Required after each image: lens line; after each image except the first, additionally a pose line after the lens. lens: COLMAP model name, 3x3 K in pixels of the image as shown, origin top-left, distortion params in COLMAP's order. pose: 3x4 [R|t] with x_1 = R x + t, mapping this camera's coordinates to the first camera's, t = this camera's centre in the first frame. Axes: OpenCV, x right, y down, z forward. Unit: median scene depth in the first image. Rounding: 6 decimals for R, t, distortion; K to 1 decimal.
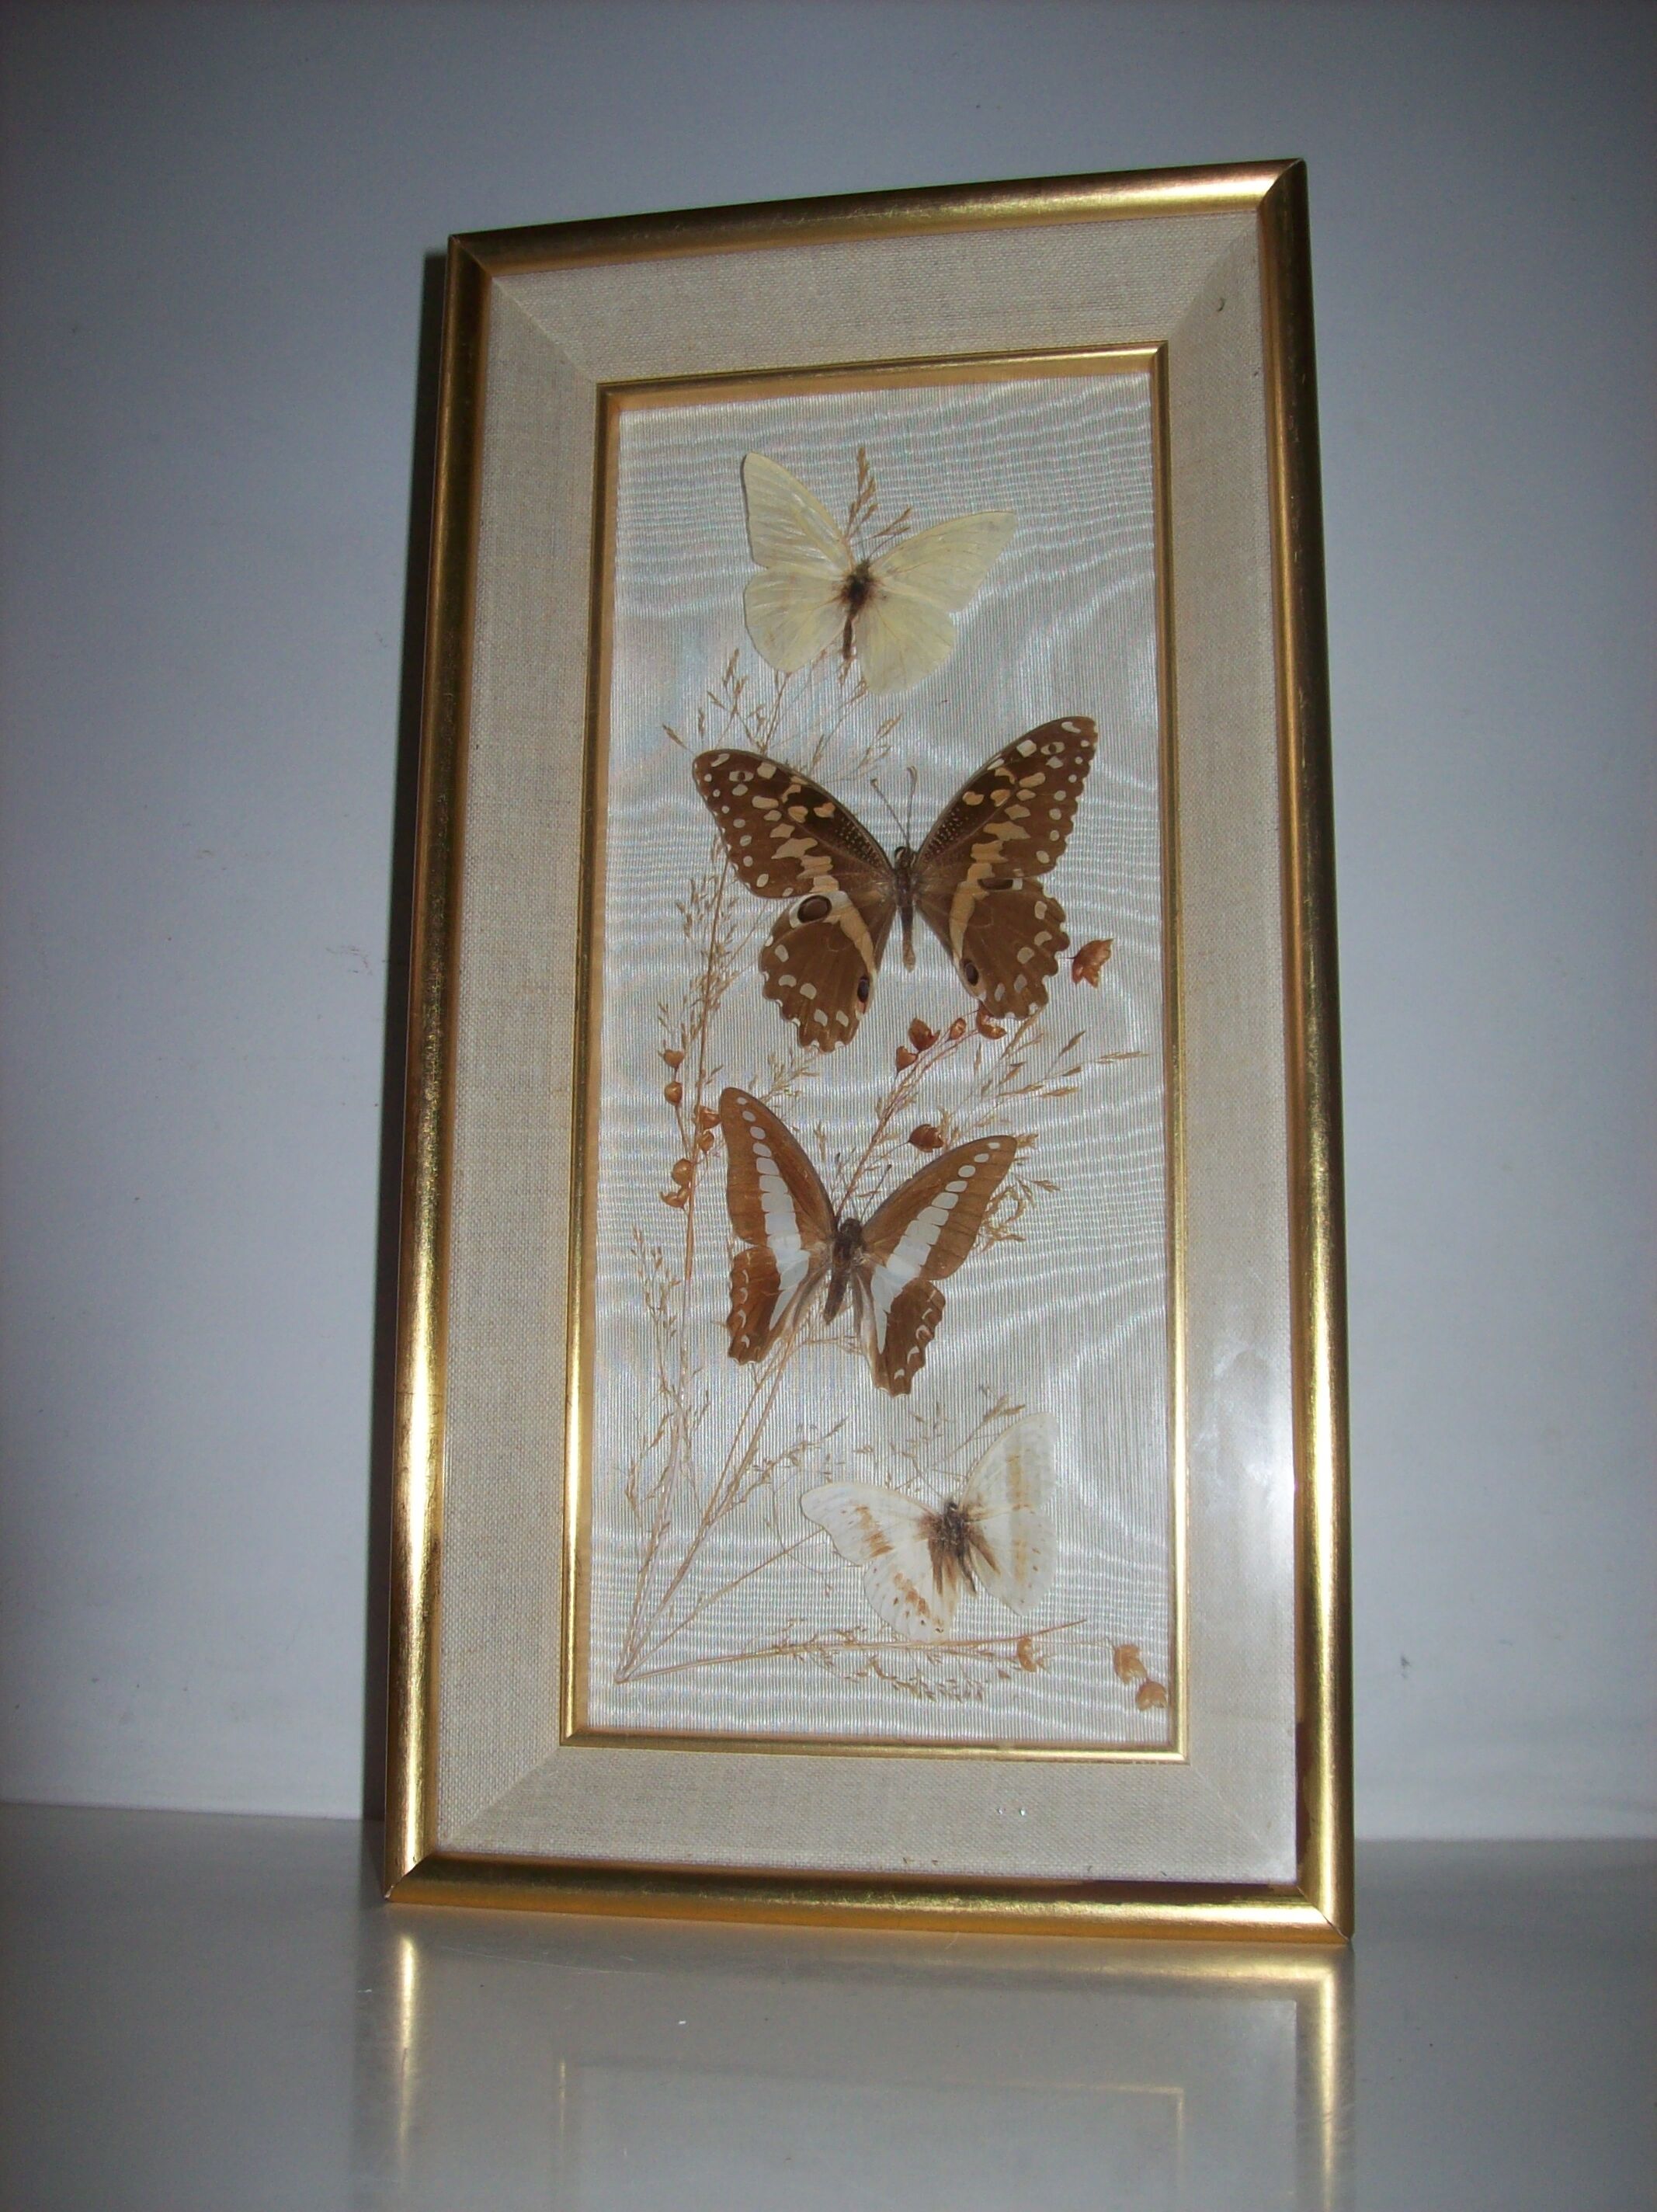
lens RADIAL K [[2313.4, 0, 834.0], [0, 2313.4, 1099.5], [0, 0, 1]] dist [-0.153856, 0.000000]
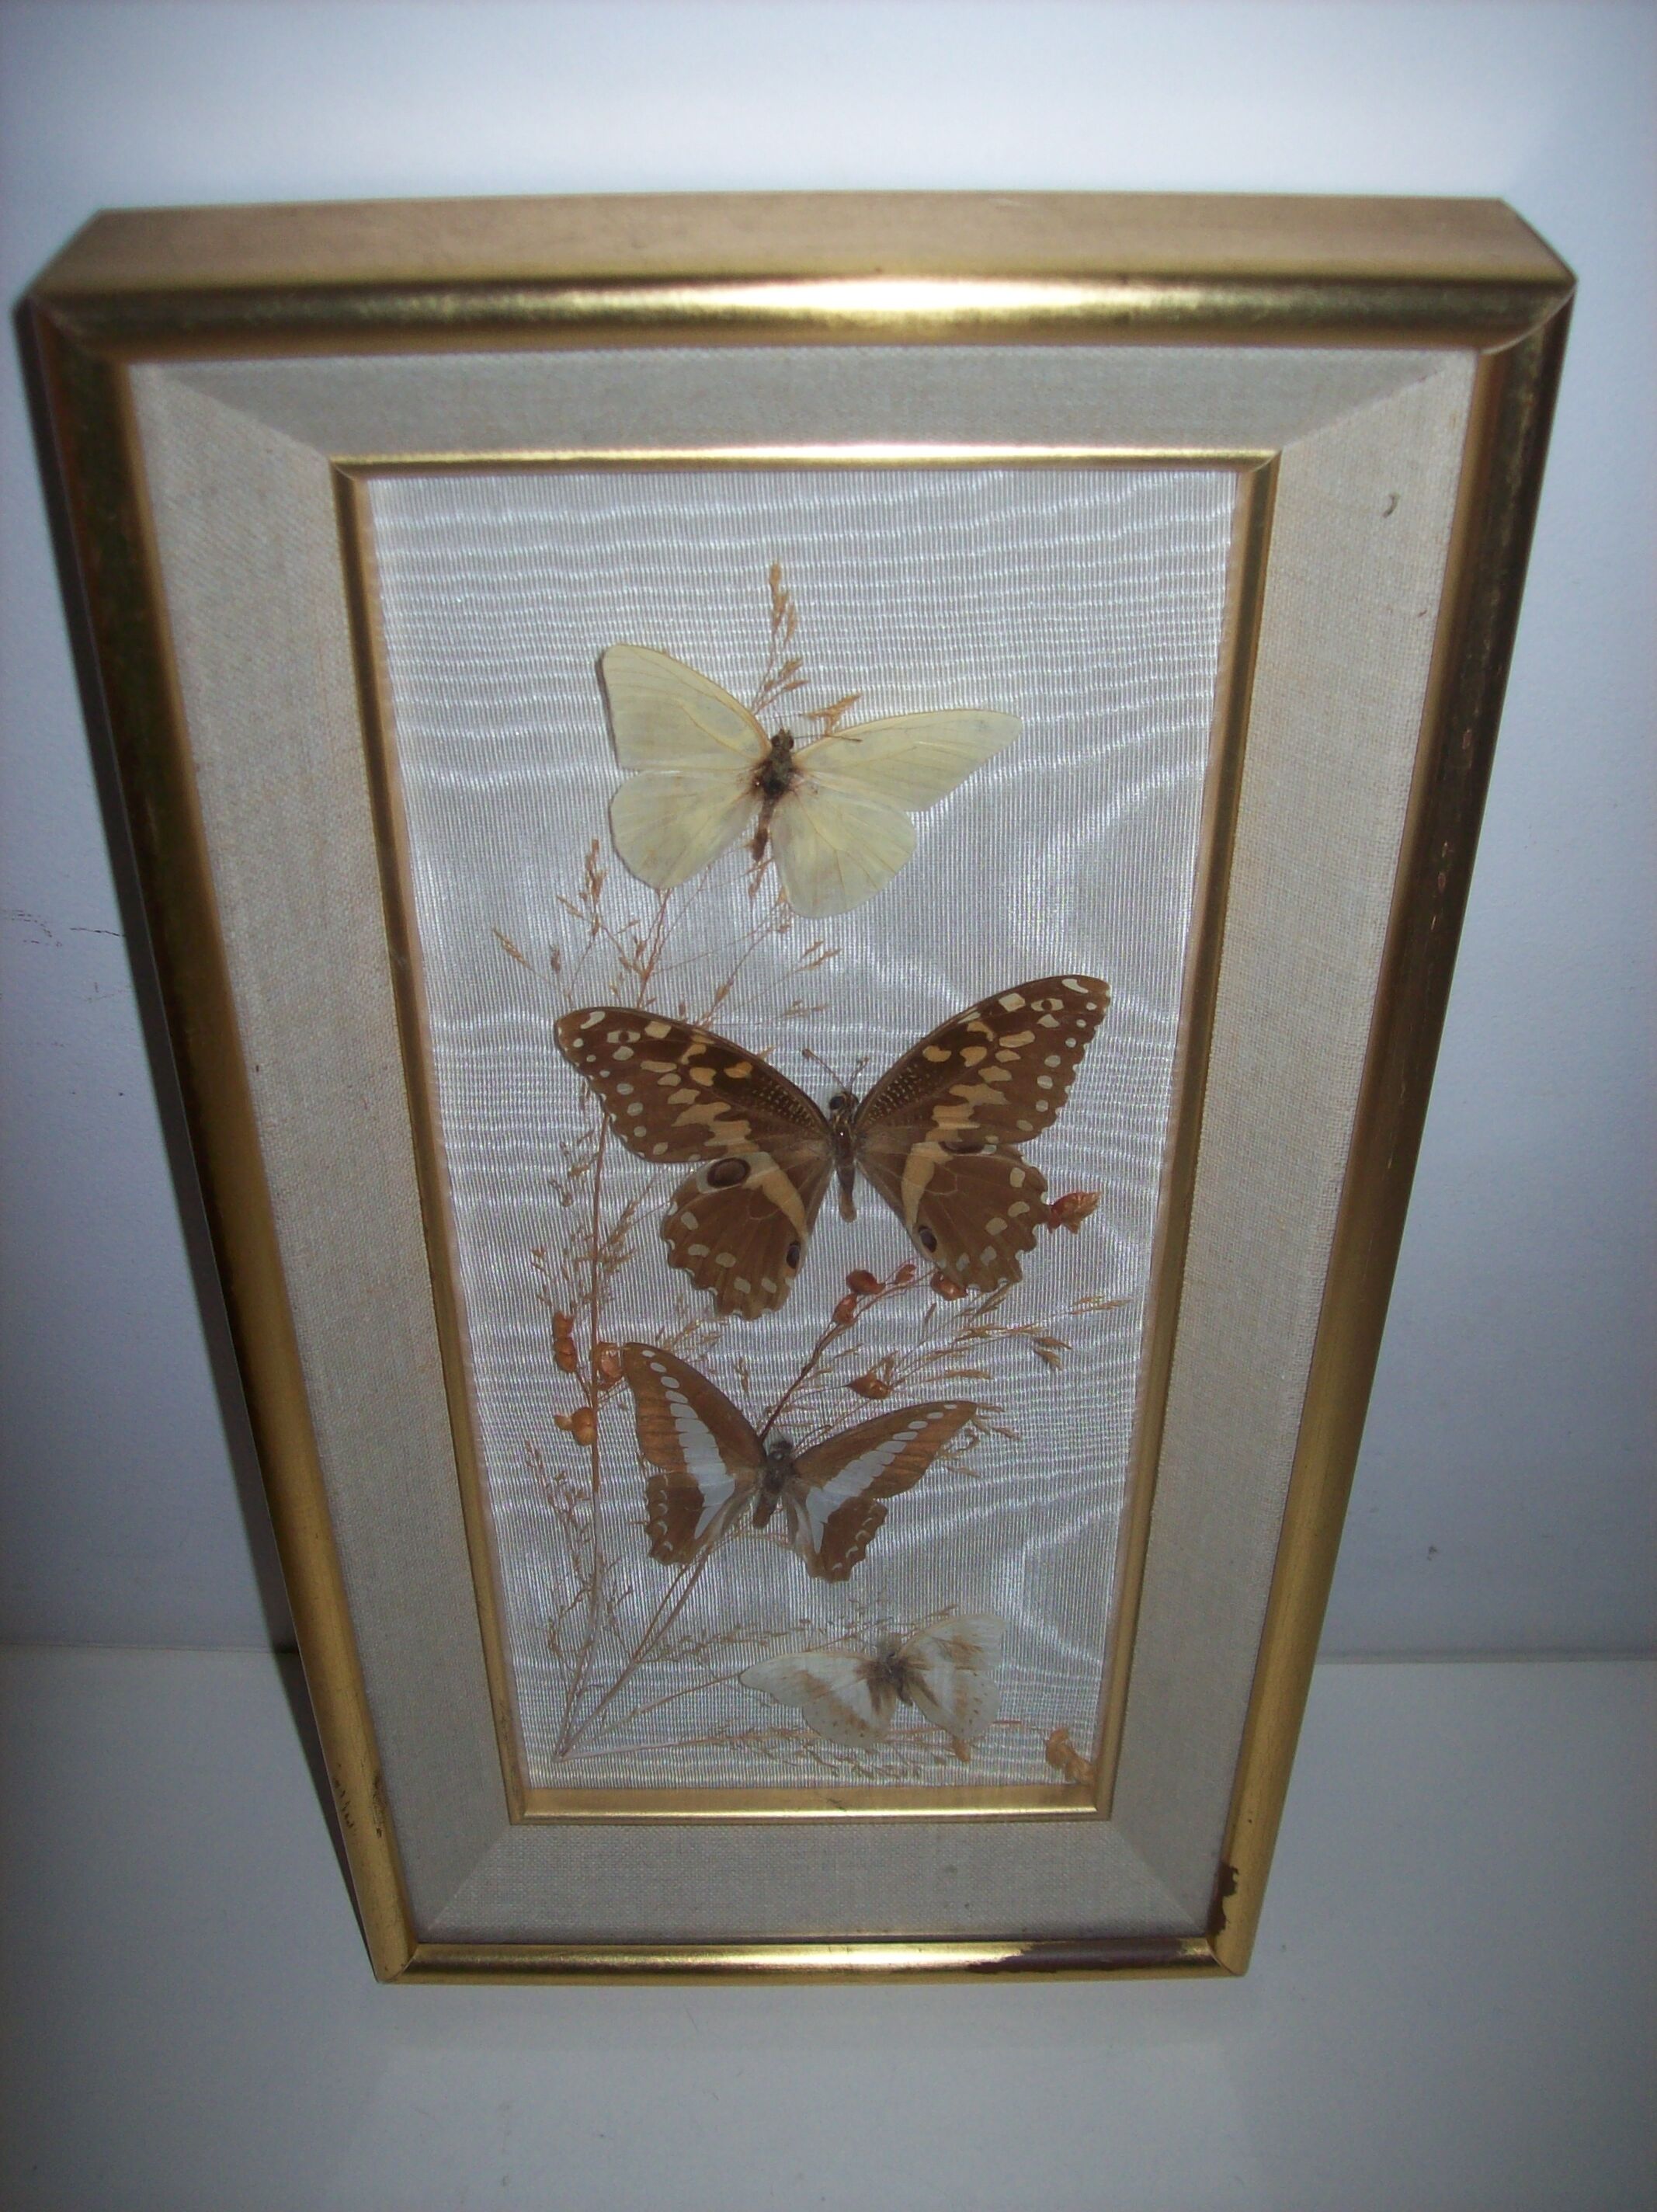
lens RADIAL K [[2313.4, 0, 812.4], [0, 2313.4, 1105.1], [0, 0, 1]] dist [-0.153856, 0.000000]
pose [[0.981895, -0.121655, 0.145197, -0.092532], [-0.019658, 0.696930, 0.716870, -0.667535], [-0.188403, -0.706745, 0.681921, 0.484071]]
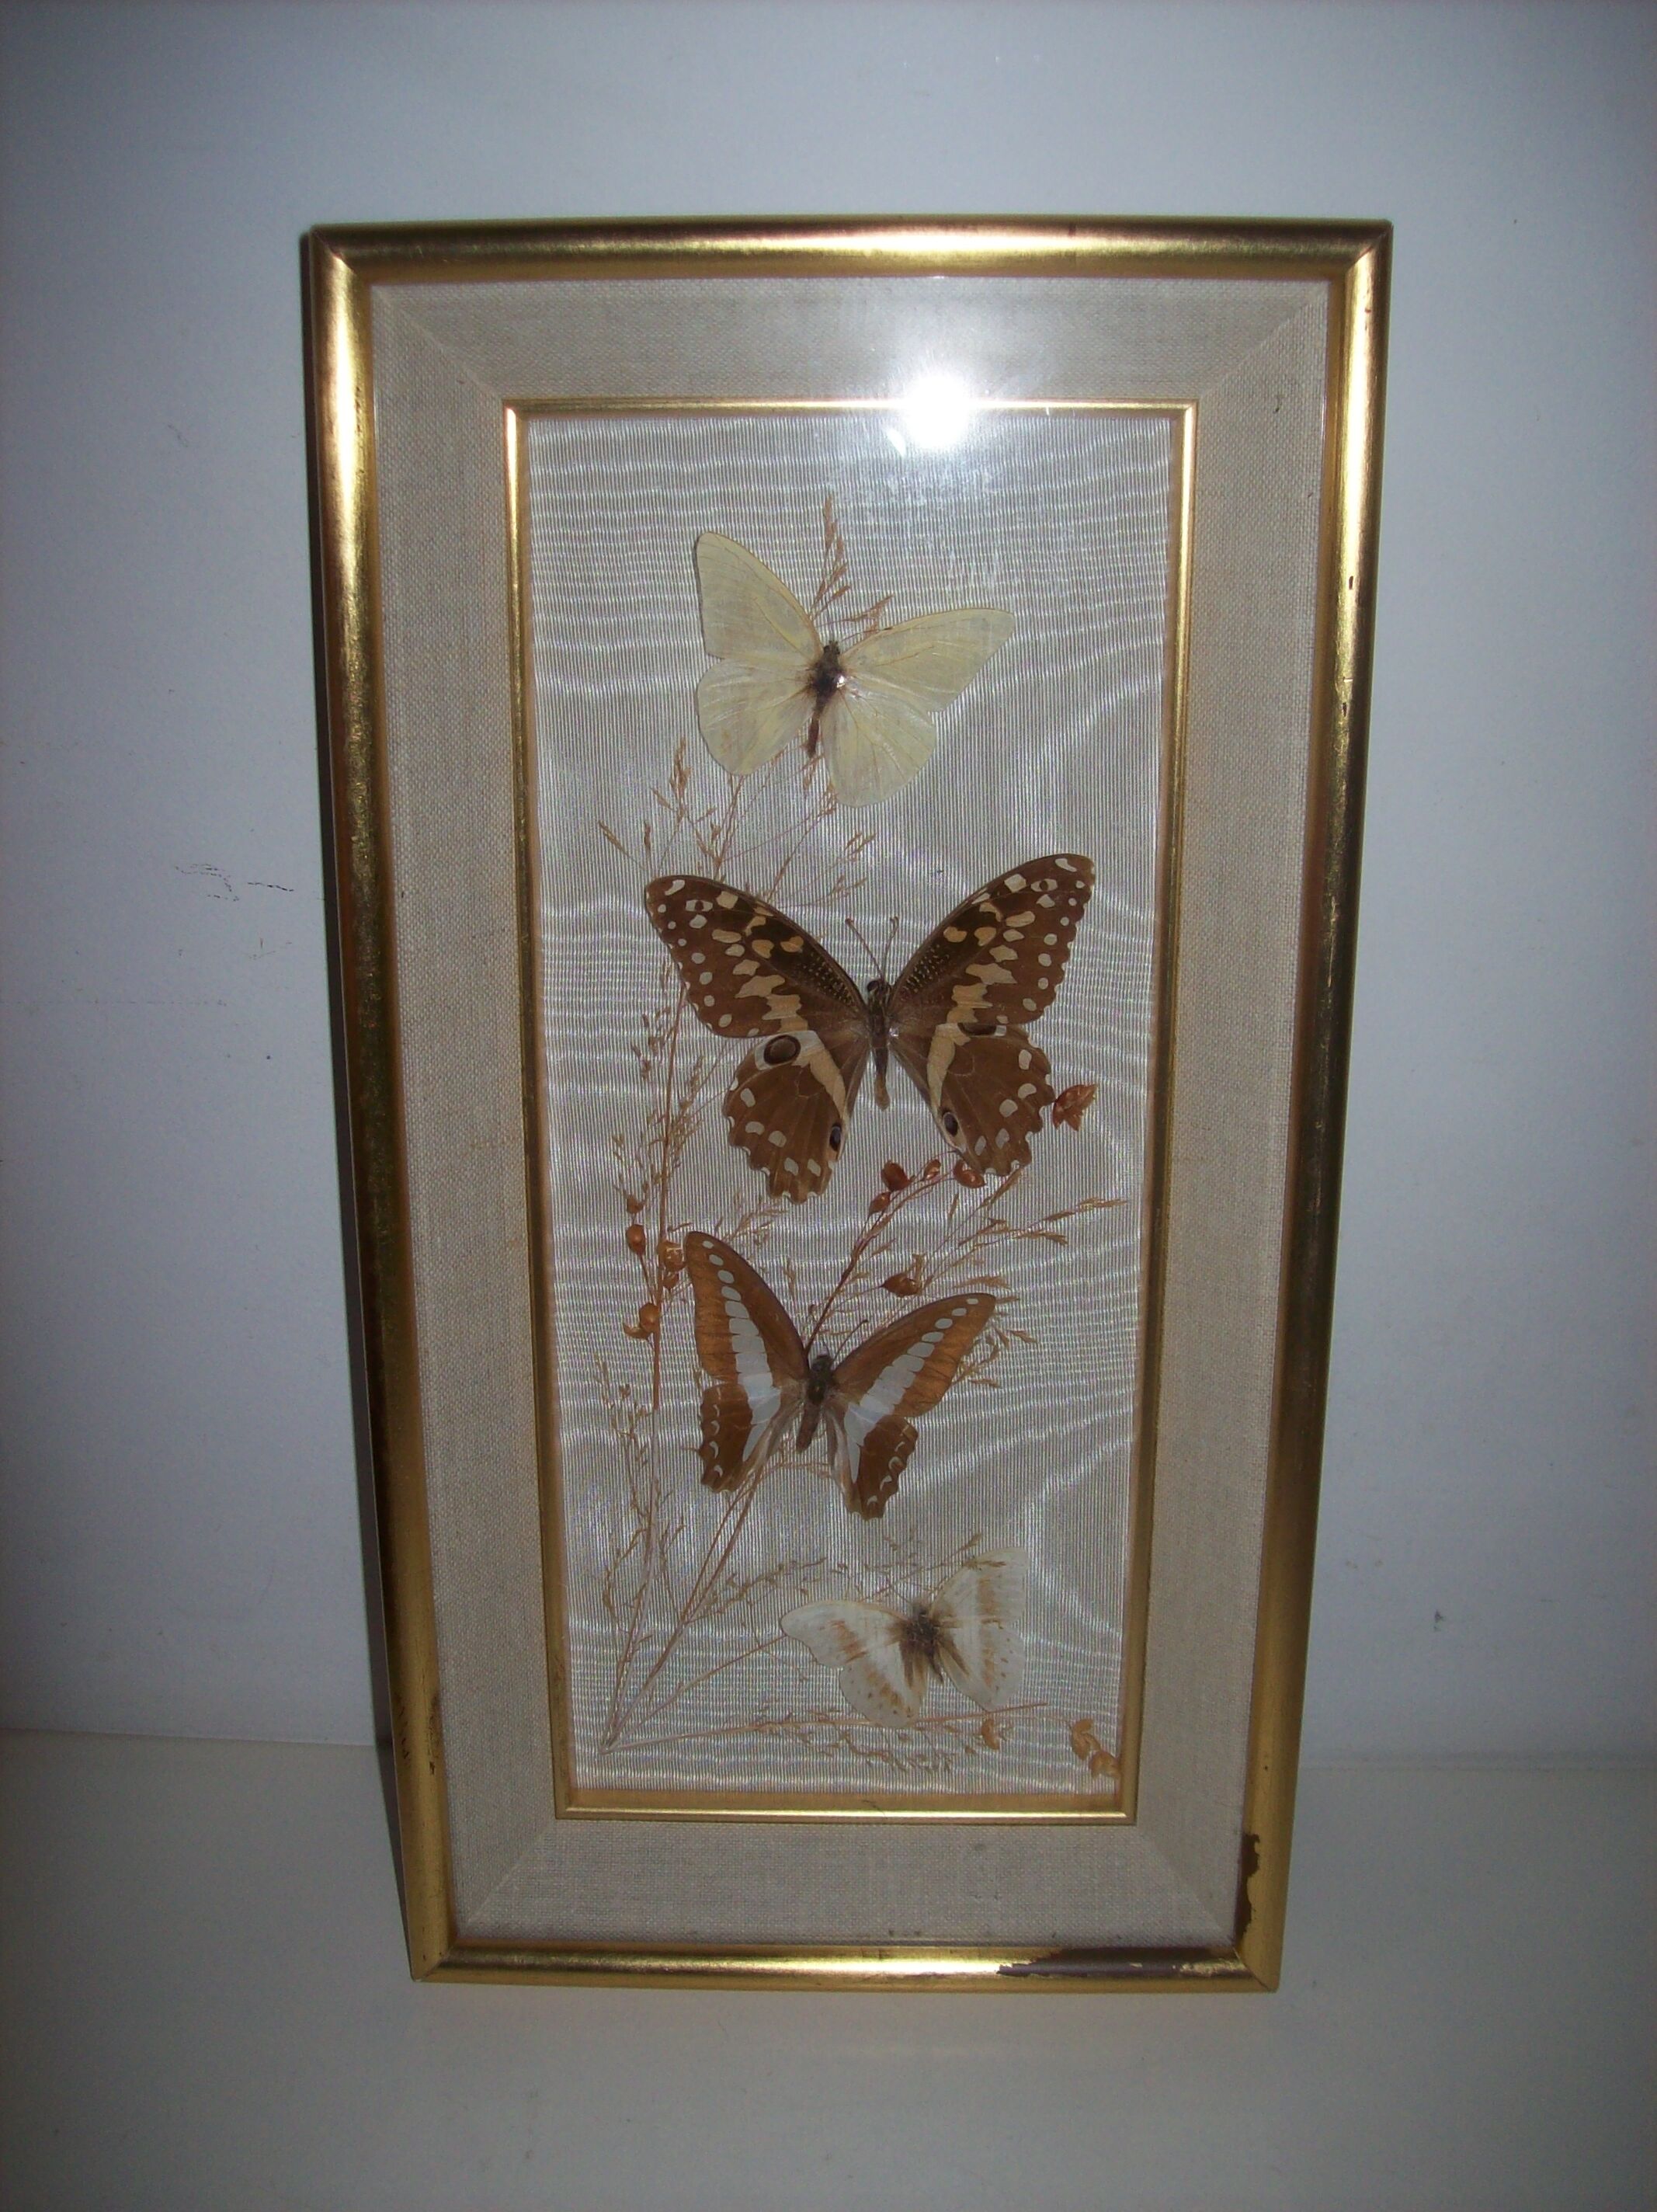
lens RADIAL K [[2313.4, 0, 820.1], [0, 2313.4, 1101.0], [0, 0, 1]] dist [-0.153856, 0.000000]
pose [[0.987060, -0.052693, 0.151448, -0.137153], [-0.016590, 0.905841, 0.423292, -0.464076], [-0.159492, -0.420327, 0.893245, 0.159184]]
